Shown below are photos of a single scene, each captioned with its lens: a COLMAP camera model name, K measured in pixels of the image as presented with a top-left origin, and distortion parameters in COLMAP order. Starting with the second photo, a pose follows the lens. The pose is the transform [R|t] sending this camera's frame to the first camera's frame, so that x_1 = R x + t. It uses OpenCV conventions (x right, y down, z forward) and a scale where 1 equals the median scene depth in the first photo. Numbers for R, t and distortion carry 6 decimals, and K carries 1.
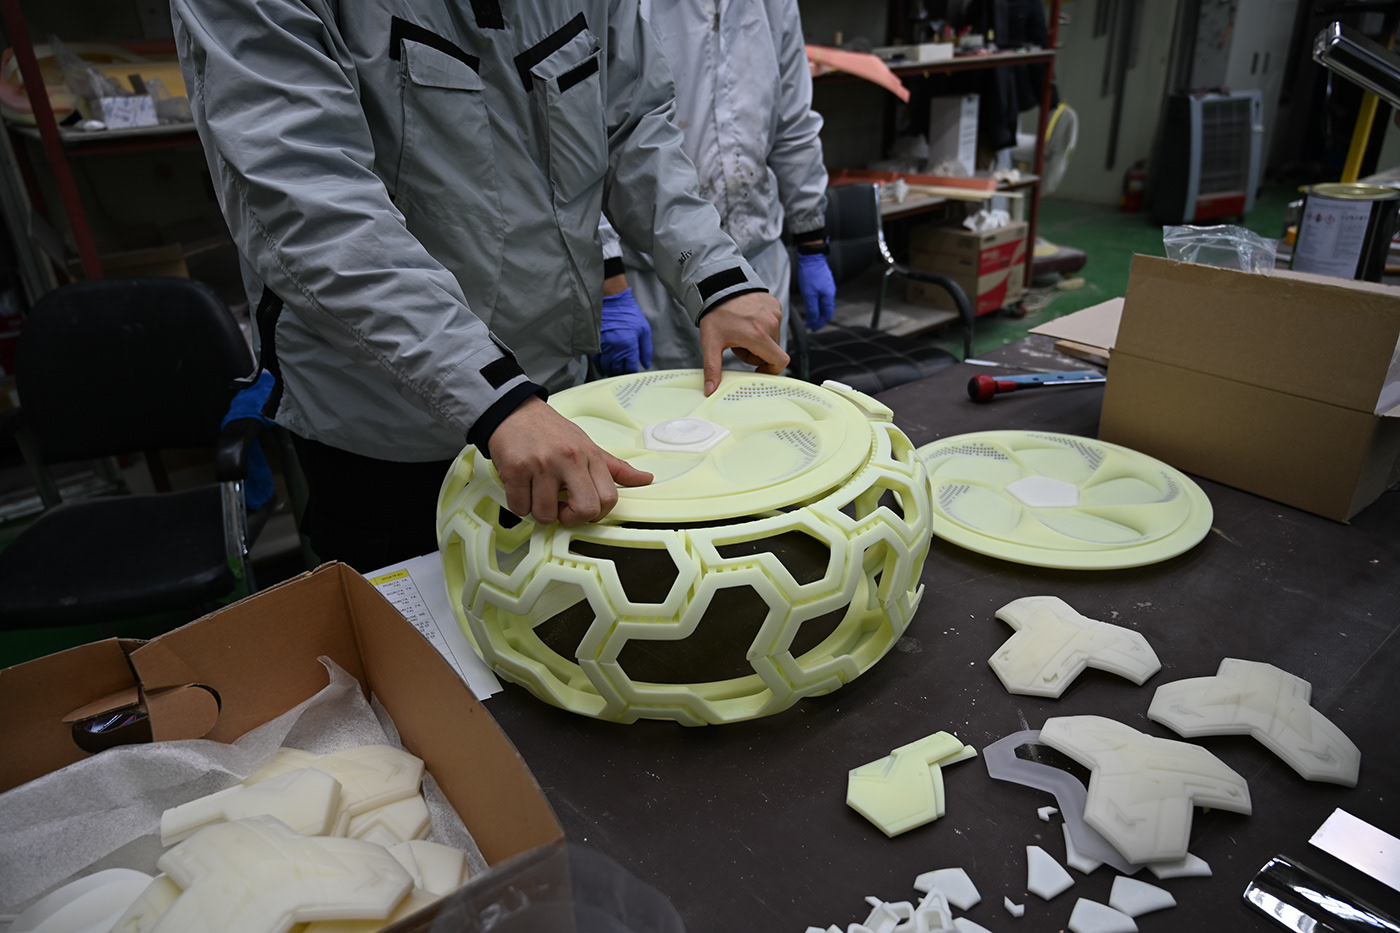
lens RADIAL K [[915.2, 0, 700.0], [0, 915.2, 466.5], [0, 0, 1]] dist [-0.002980, -0.001341]
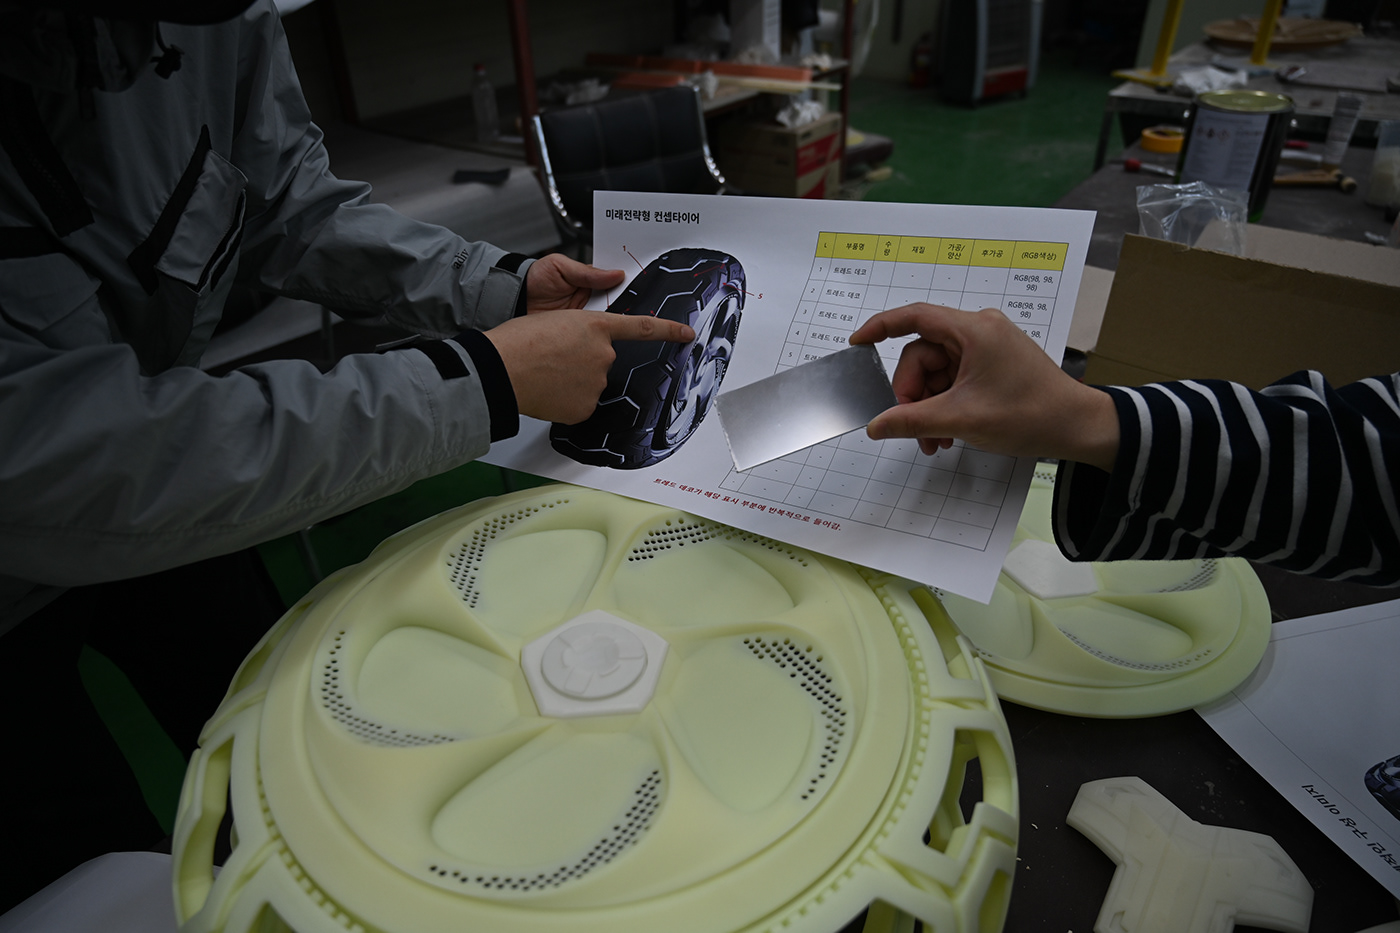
lens RADIAL K [[912.6, 0, 700.0], [0, 912.6, 466.5], [0, 0, 1]] dist [-0.004754, -0.001532]
pose [[0.970626, -0.115159, 0.211242, -0.047824], [0.087122, 0.986654, 0.137560, -0.161908], [-0.224264, -0.115116, 0.967705, 0.295199]]
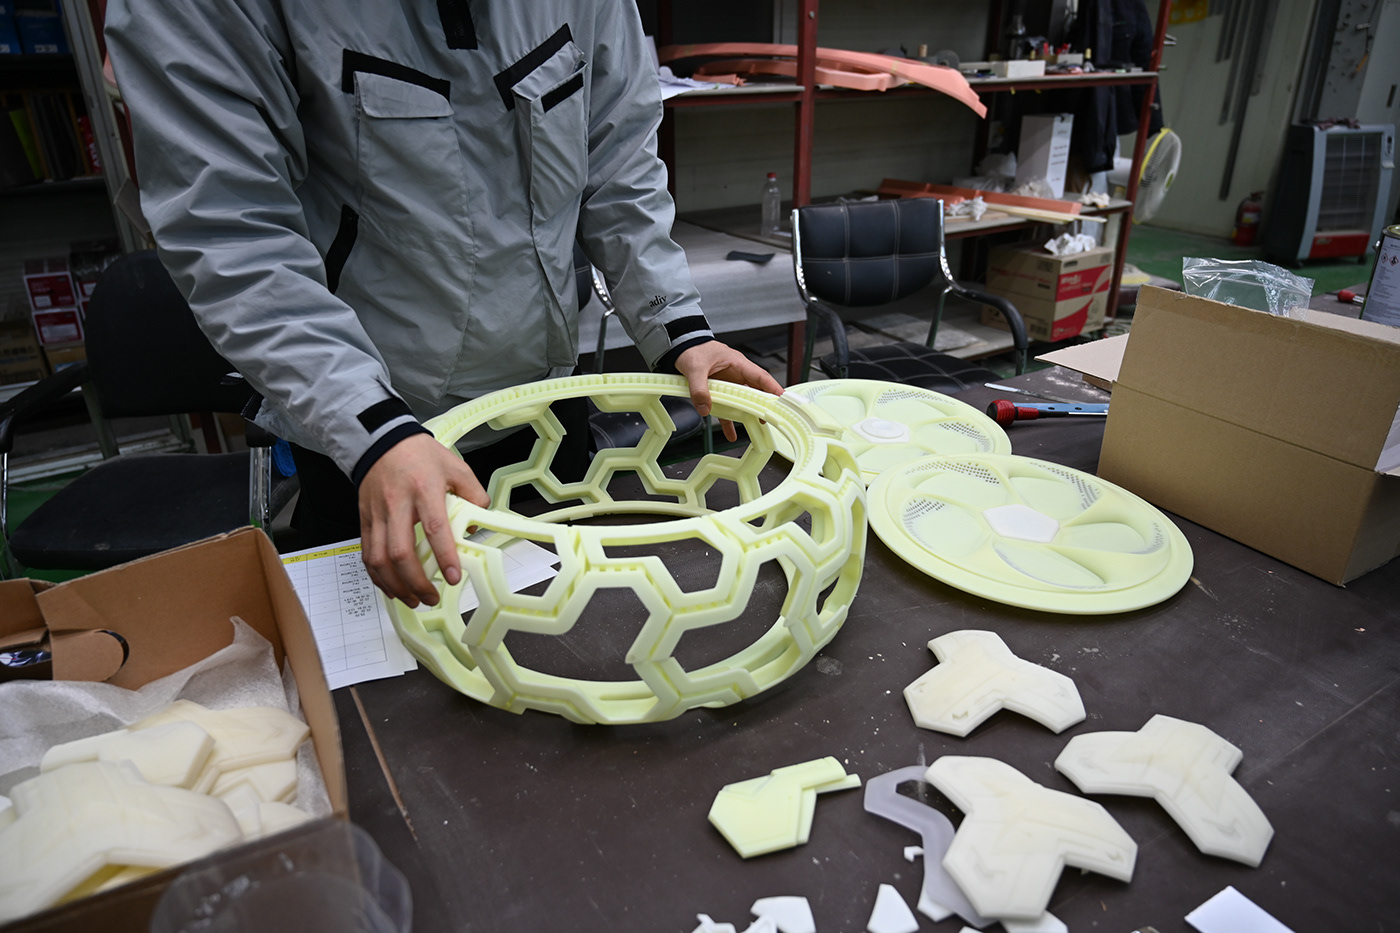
lens RADIAL K [[912.6, 0, 700.0], [0, 912.6, 466.5], [0, 0, 1]] dist [-0.004754, -0.001532]
pose [[0.991639, 0.082828, -0.098956, 0.116931], [-0.083346, 0.996520, -0.001100, -0.003296], [0.098521, 0.009338, 0.995091, 0.011810]]
